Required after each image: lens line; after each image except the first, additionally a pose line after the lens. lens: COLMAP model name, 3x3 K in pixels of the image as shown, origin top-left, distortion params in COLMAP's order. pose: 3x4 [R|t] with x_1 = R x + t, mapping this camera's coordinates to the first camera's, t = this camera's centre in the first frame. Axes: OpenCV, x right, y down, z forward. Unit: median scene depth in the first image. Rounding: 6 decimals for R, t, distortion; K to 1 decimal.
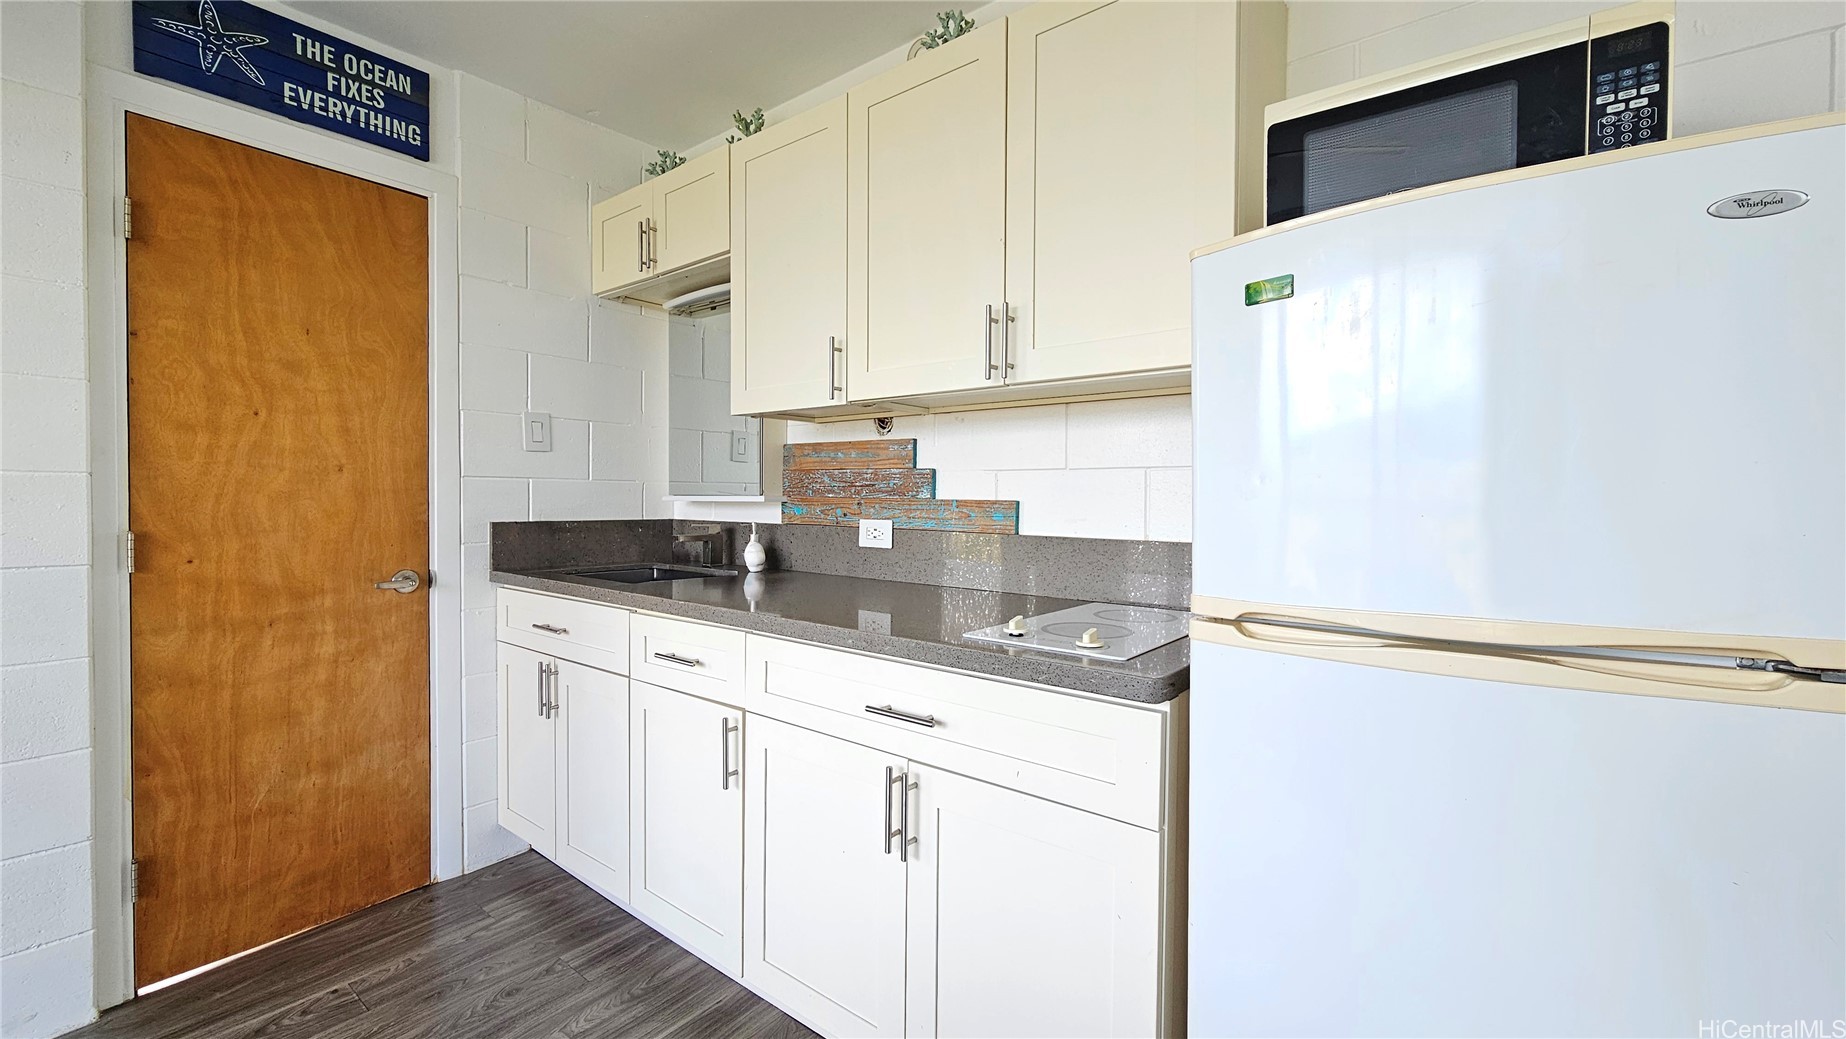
lens RADIAL K [[755.6, 0, 914.3], [0, 755.6, 516.4], [0, 0, 1]] dist [-0.000502, -0.000151]
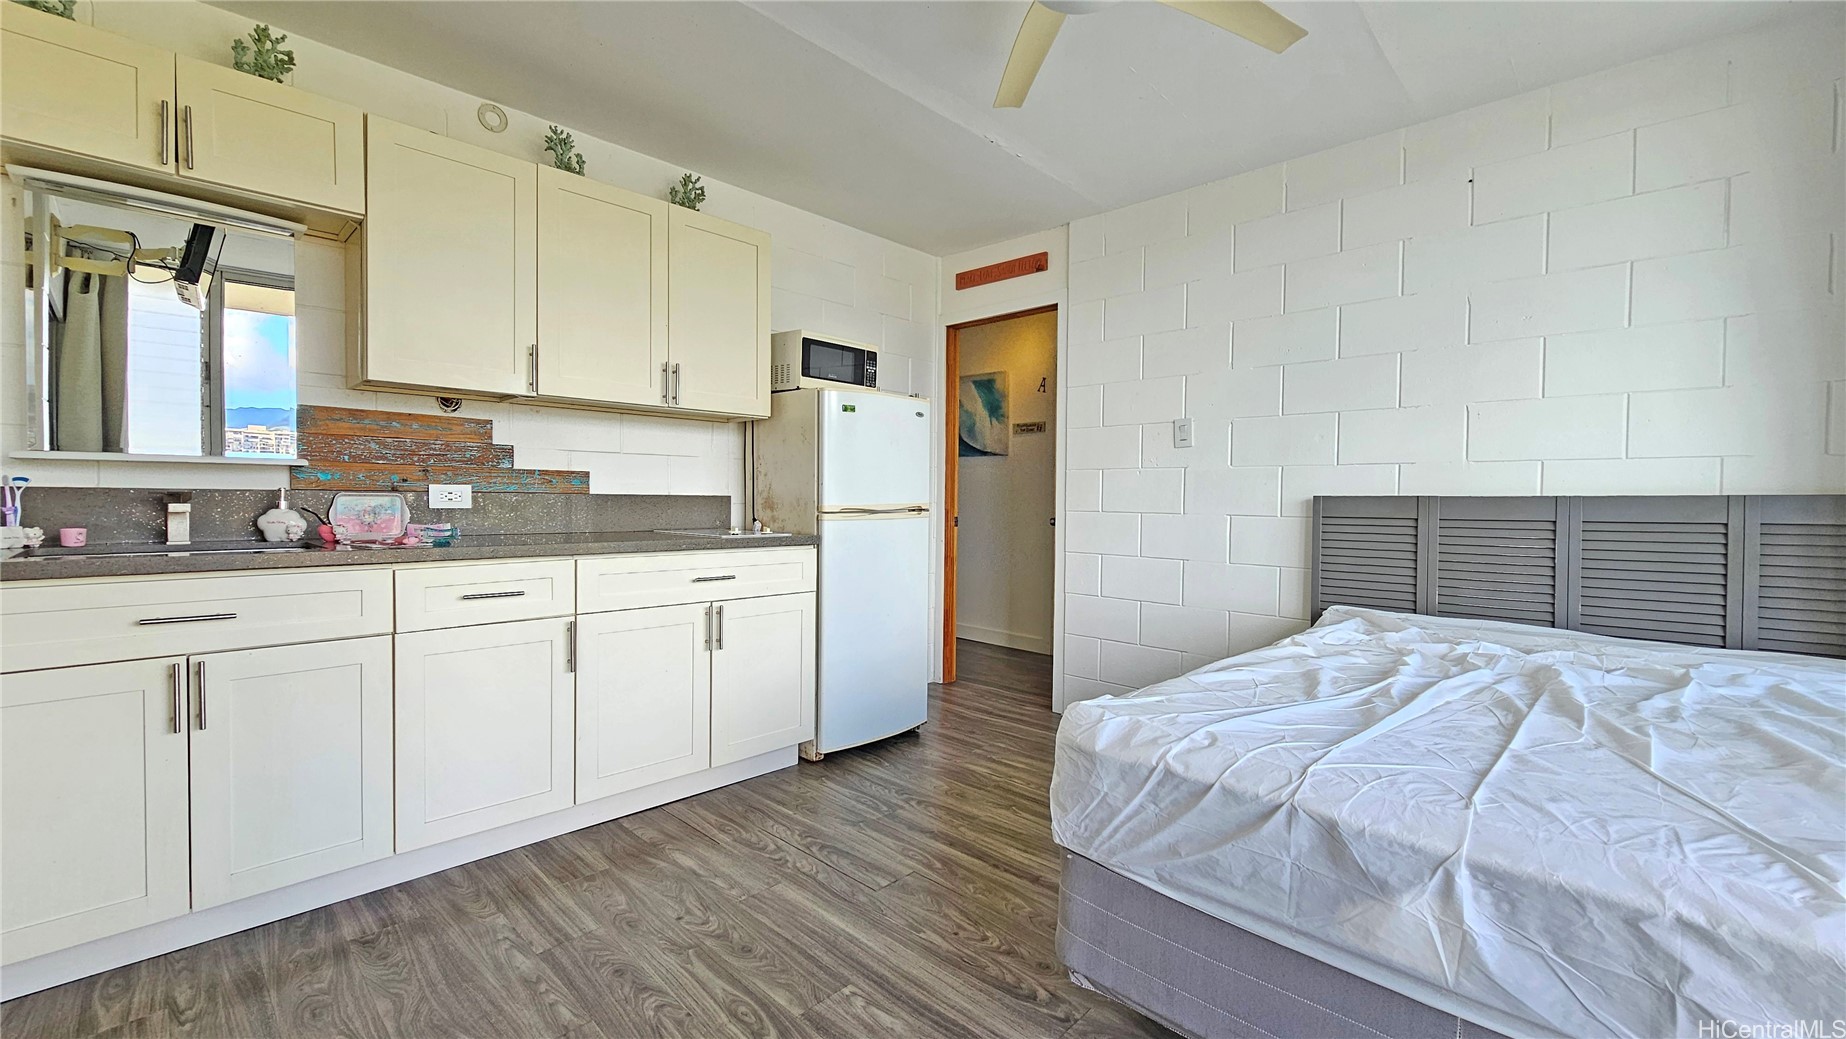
lens RADIAL K [[755.6, 0, 914.3], [0, 755.6, 516.4], [0, 0, 1]] dist [-0.000502, -0.000151]
pose [[0.106685, -0.032678, 0.993756, -1.200757], [0.014714, 0.999402, 0.031284, 0.029158], [-0.994184, 0.011285, 0.107102, 0.167055]]
